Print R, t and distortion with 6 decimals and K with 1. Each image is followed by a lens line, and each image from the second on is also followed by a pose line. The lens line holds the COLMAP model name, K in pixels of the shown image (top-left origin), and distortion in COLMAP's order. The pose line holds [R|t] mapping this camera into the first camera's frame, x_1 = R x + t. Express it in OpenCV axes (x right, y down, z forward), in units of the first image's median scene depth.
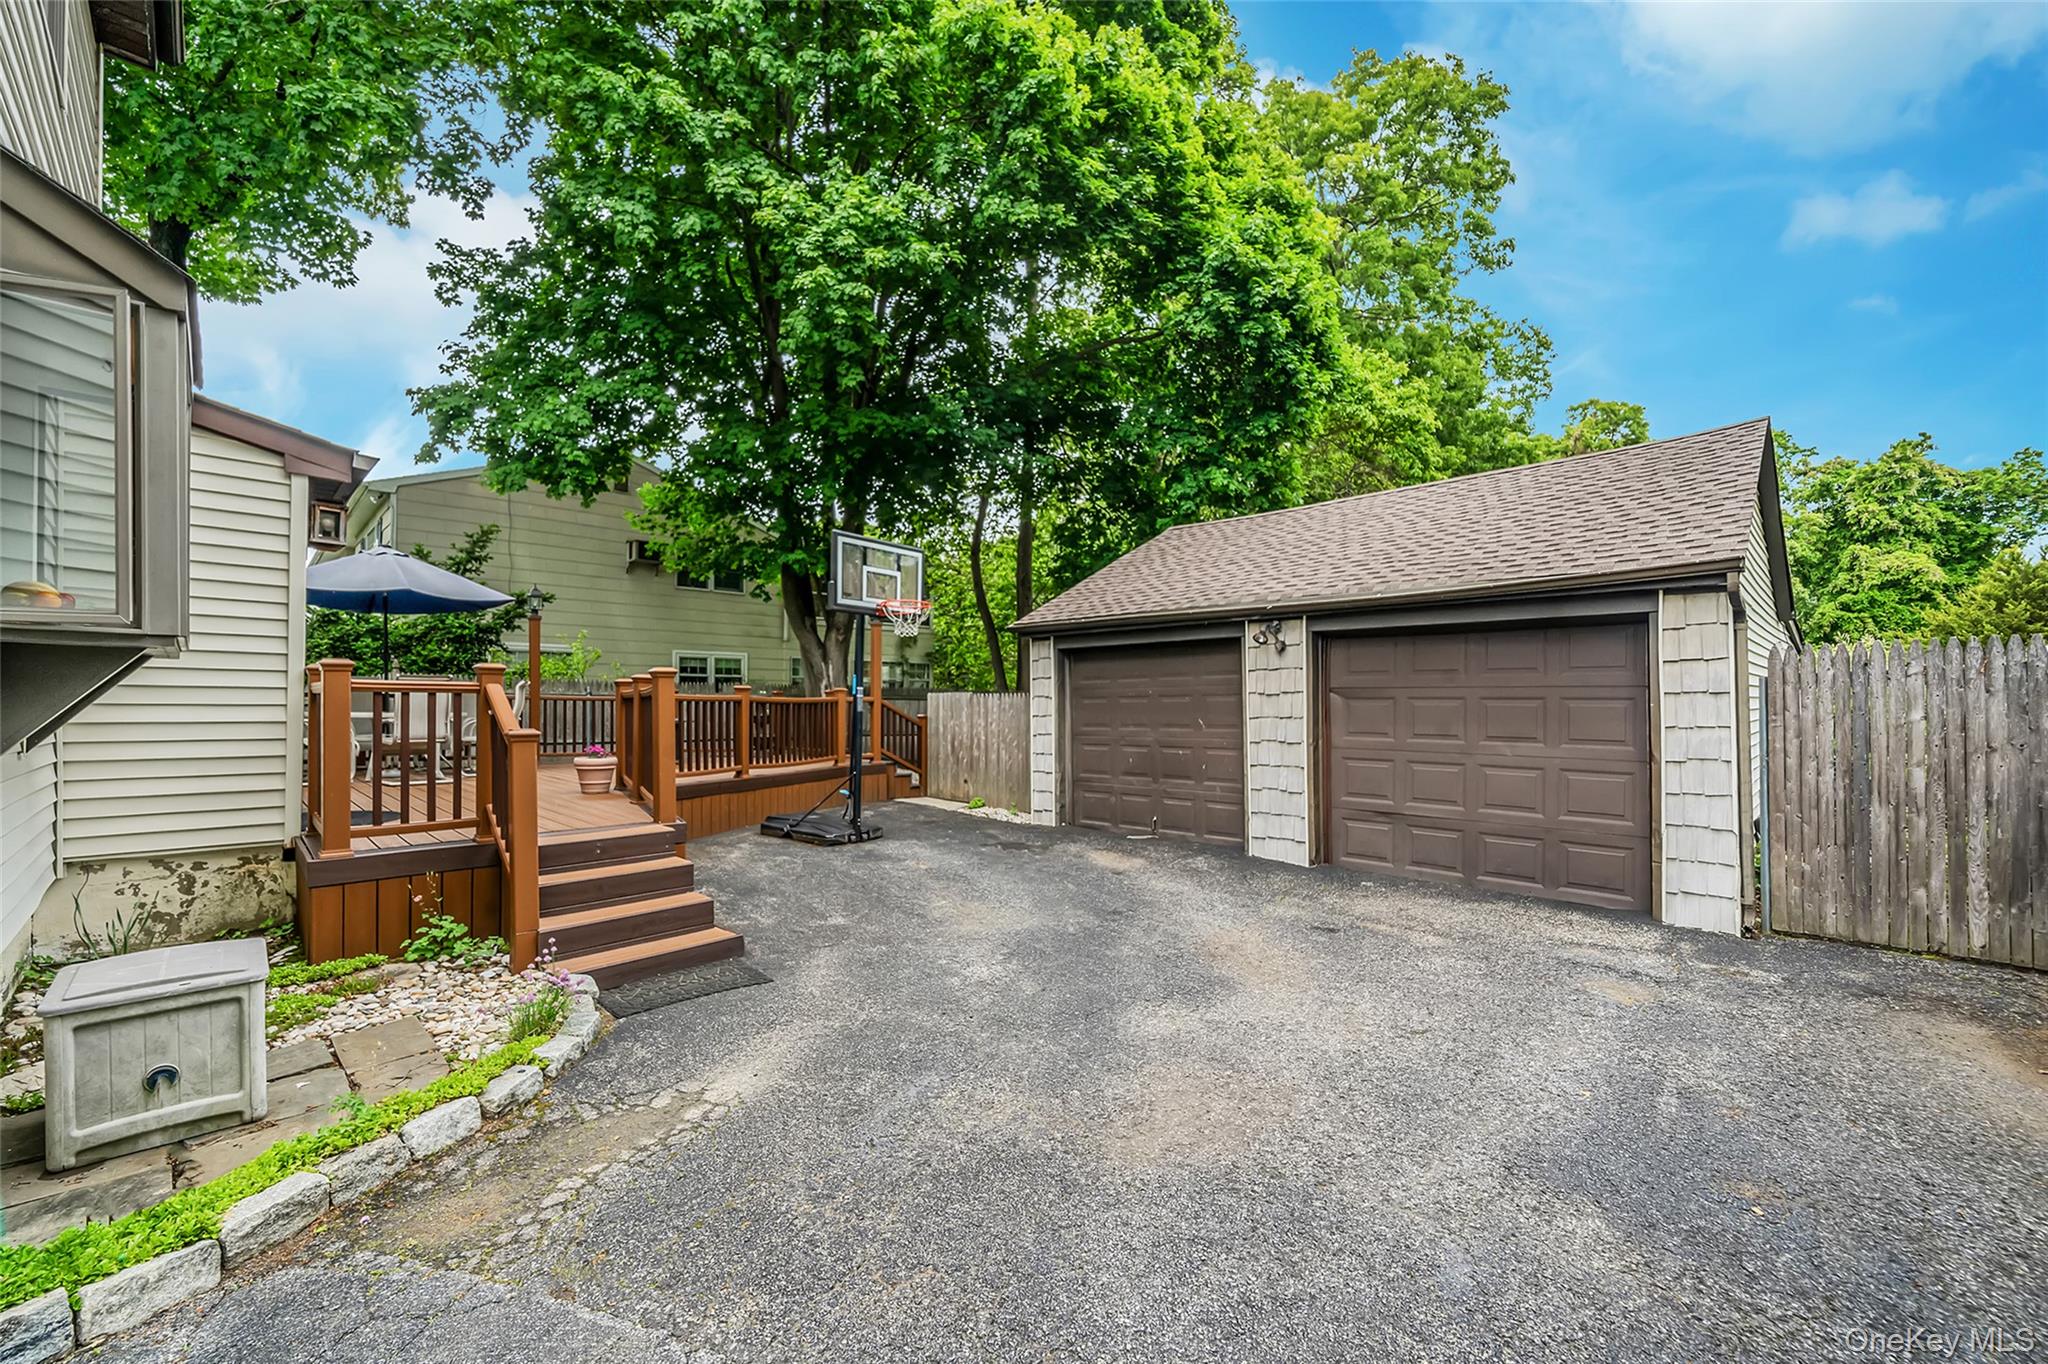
lens RADIAL K [[827.9, 0, 992.8], [0, 827.9, 712.9], [0, 0, 1]] dist [-0.000877, -0.000534]
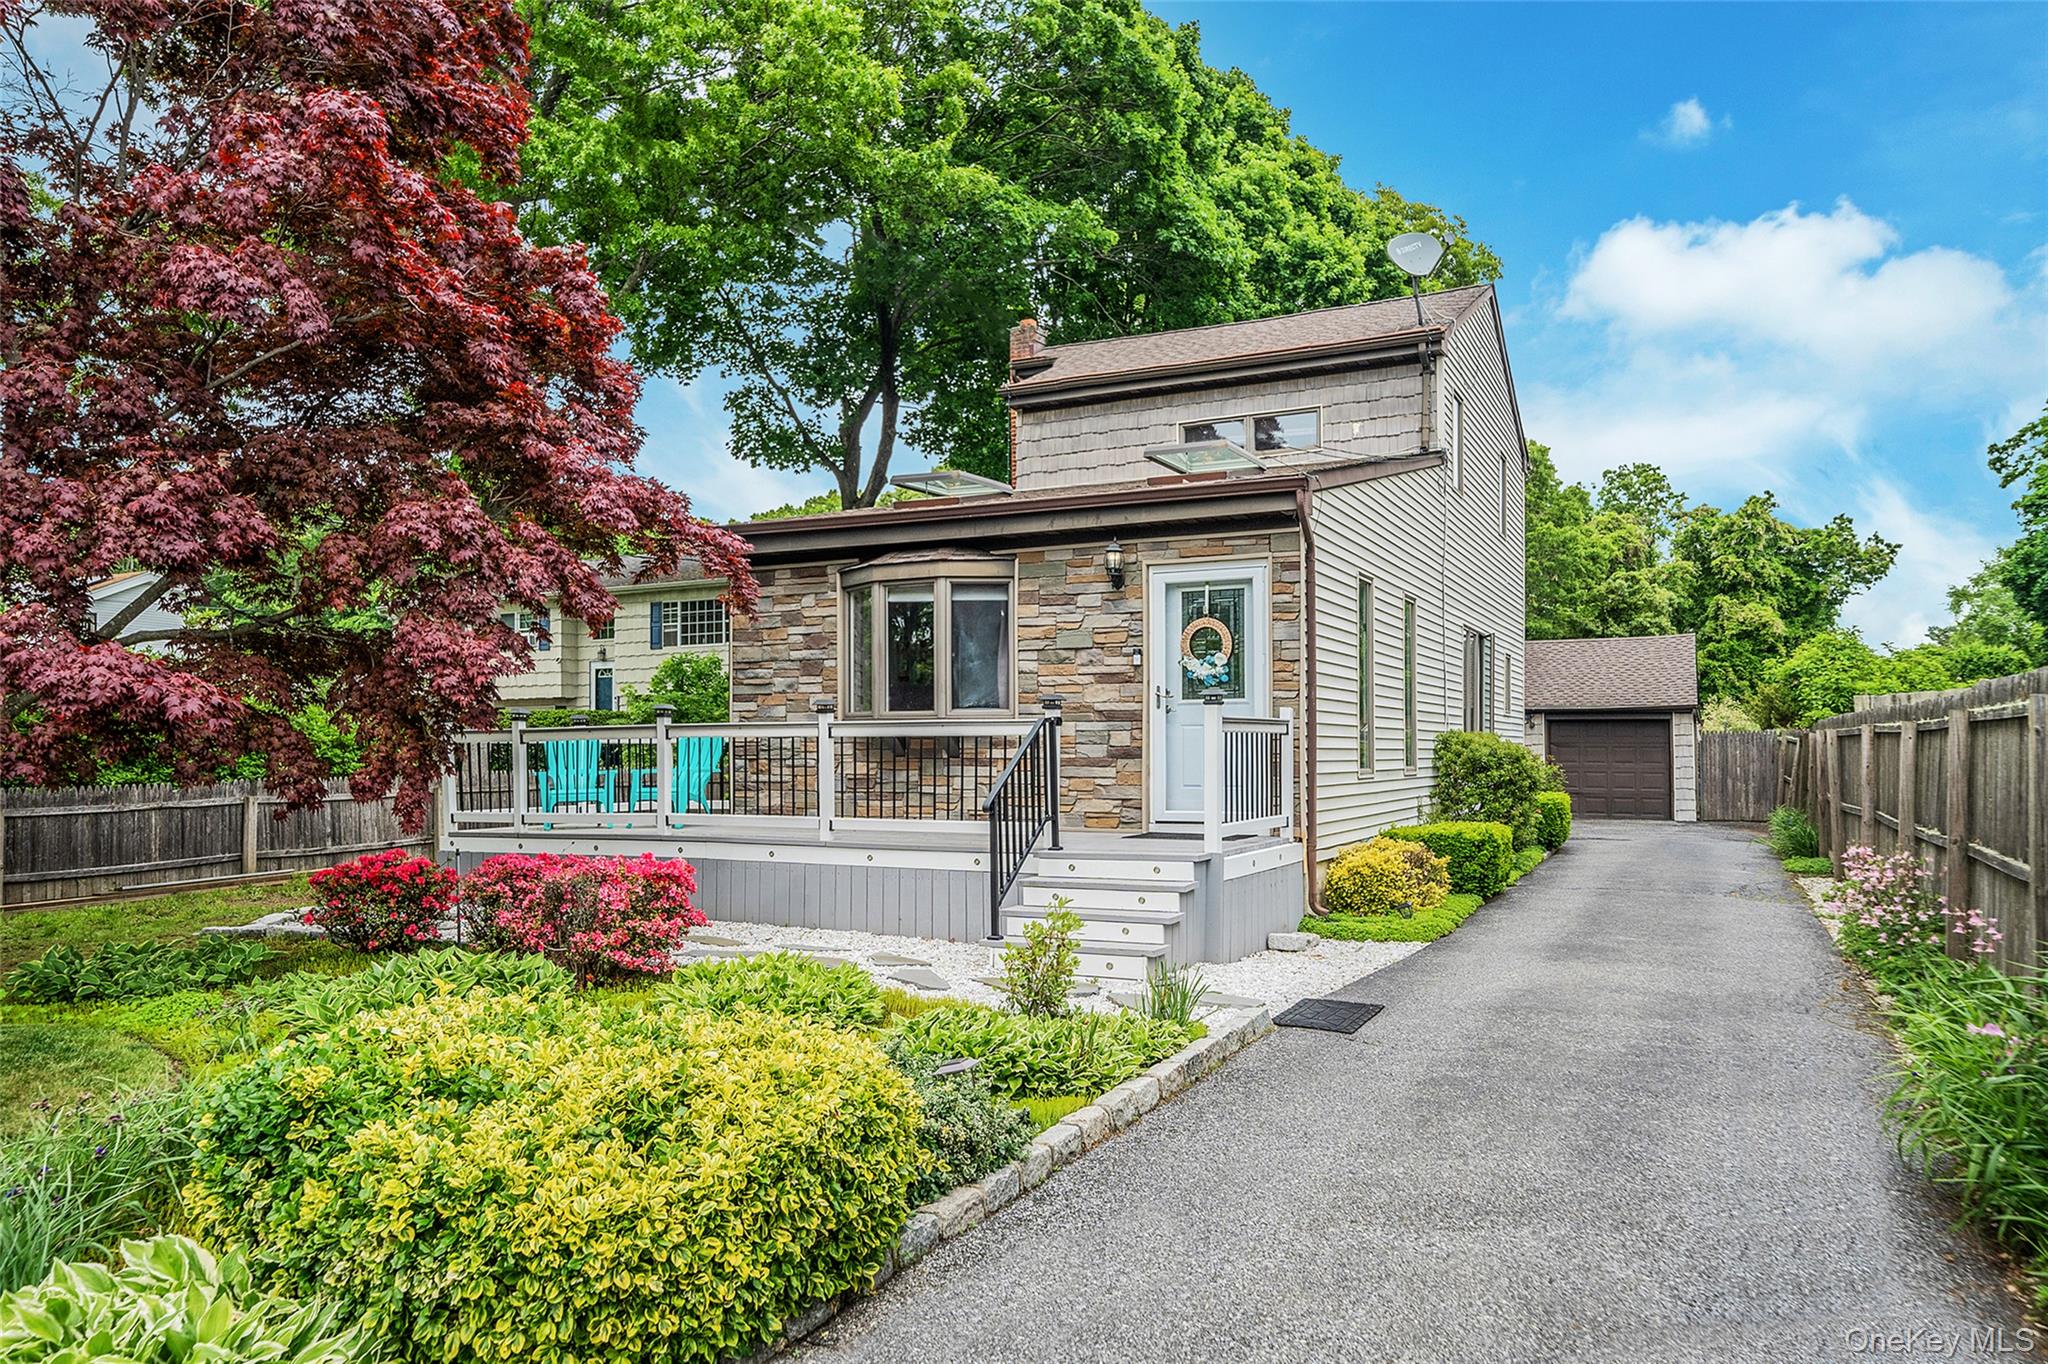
lens RADIAL K [[1396.9, 0, 993.9], [0, 1396.9, 745.8], [0, 0, 1]] dist [0.002177, 0.001370]
pose [[0.946588, 0.000547, 0.322444, -0.378796], [0.003941, 0.999904, -0.013266, 0.004133], [-0.322421, 0.013828, 0.946495, -0.360537]]
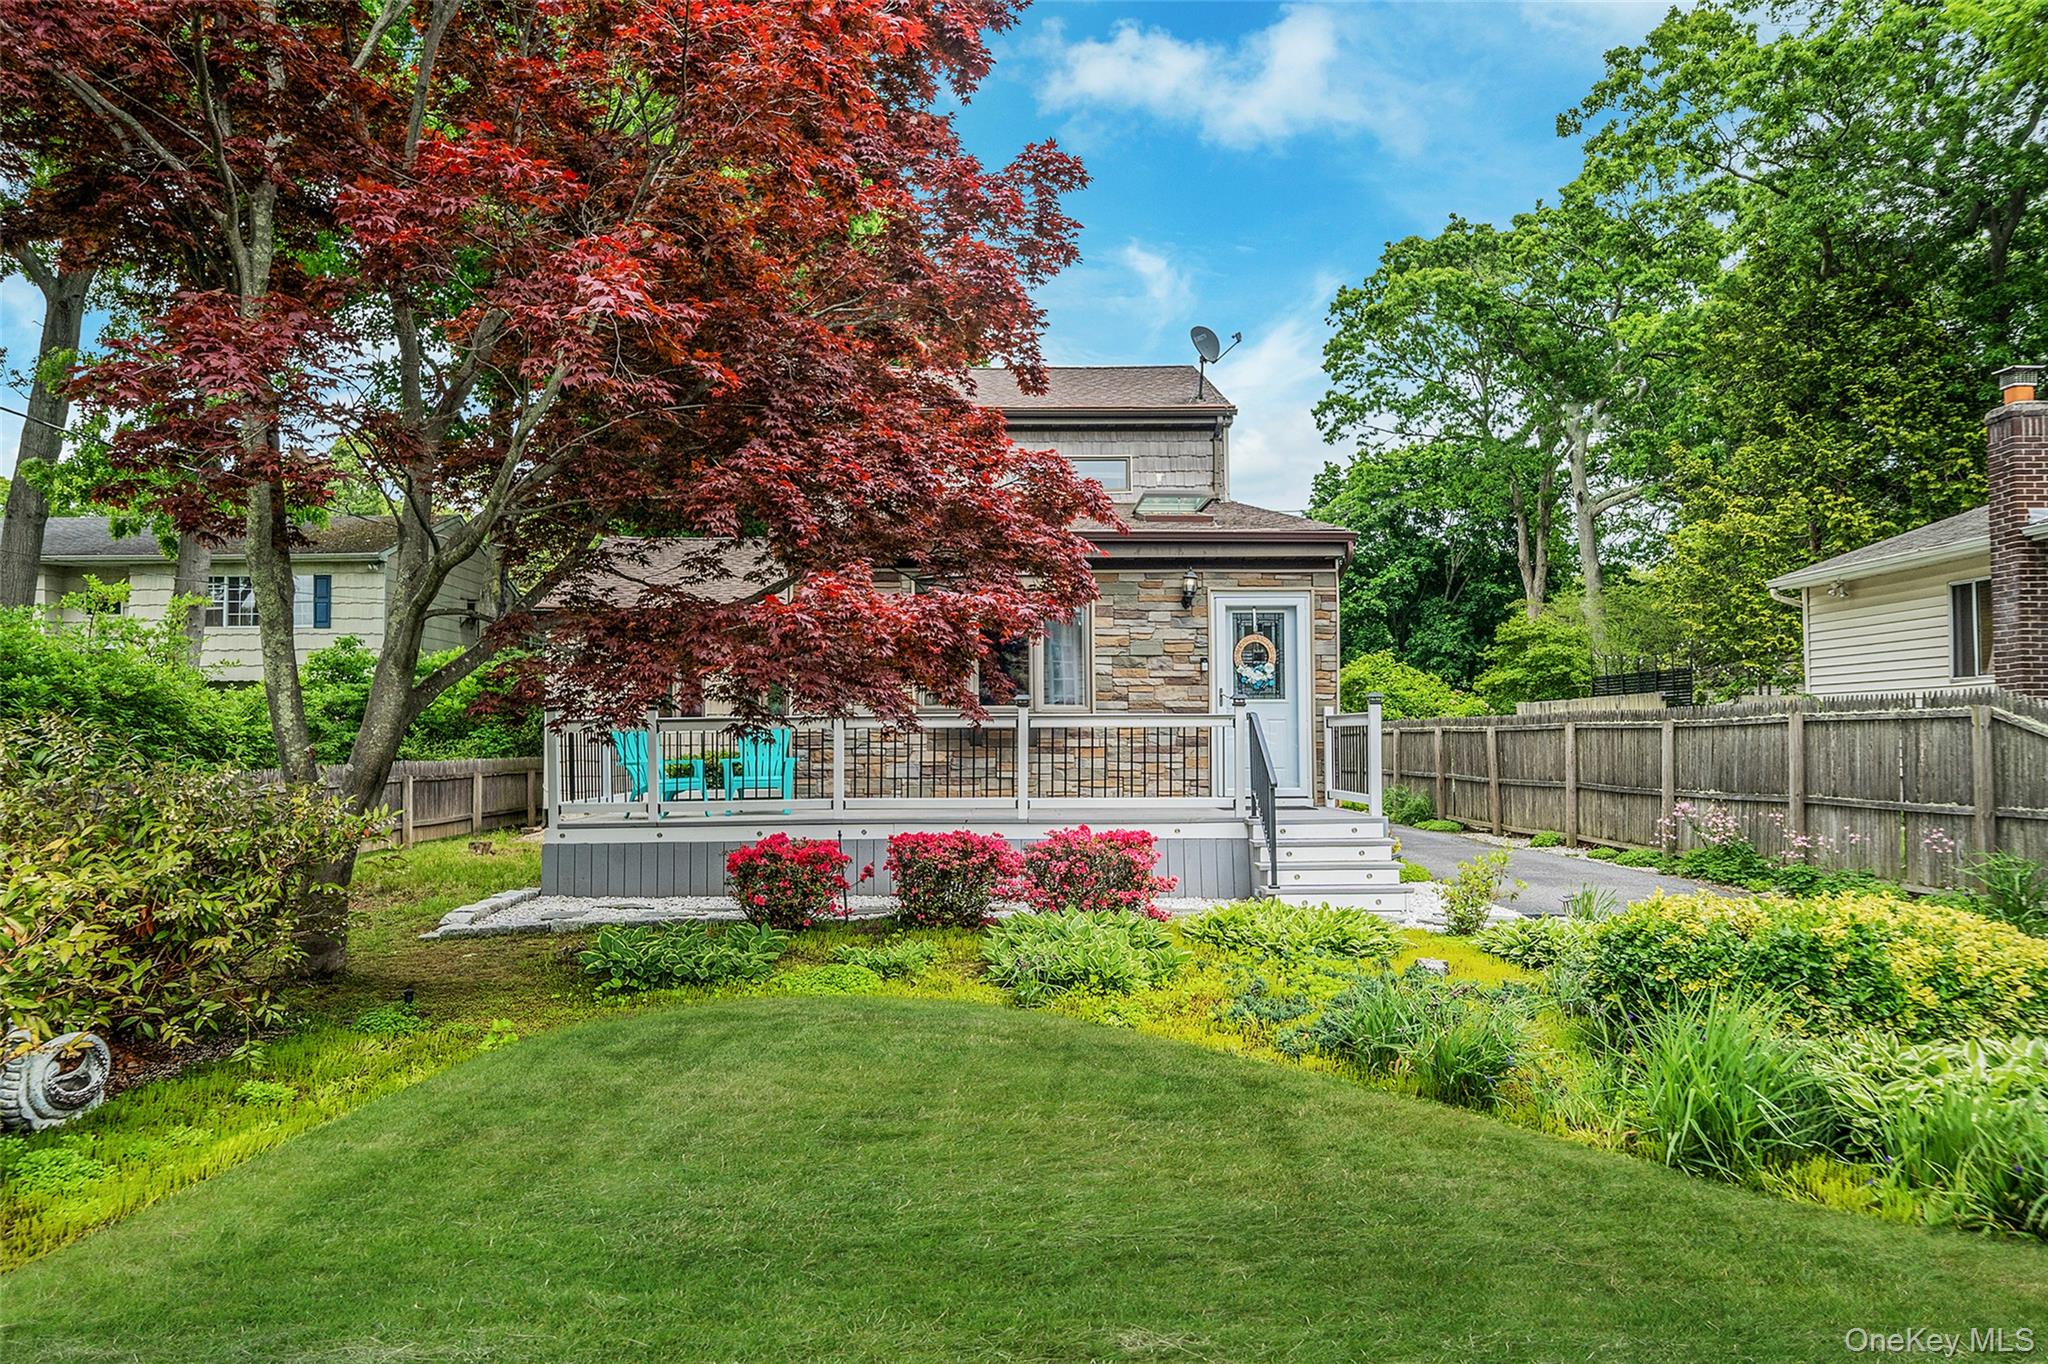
lens RADIAL K [[1384.9, 0, 987.1], [0, 1384.9, 697.8], [0, 0, 1]] dist [0.006036, 0.002040]
pose [[0.689420, 0.024035, 0.723963, -0.522980], [0.009470, 0.999065, -0.042186, 0.004826], [-0.724300, 0.035940, 0.688548, -0.309721]]
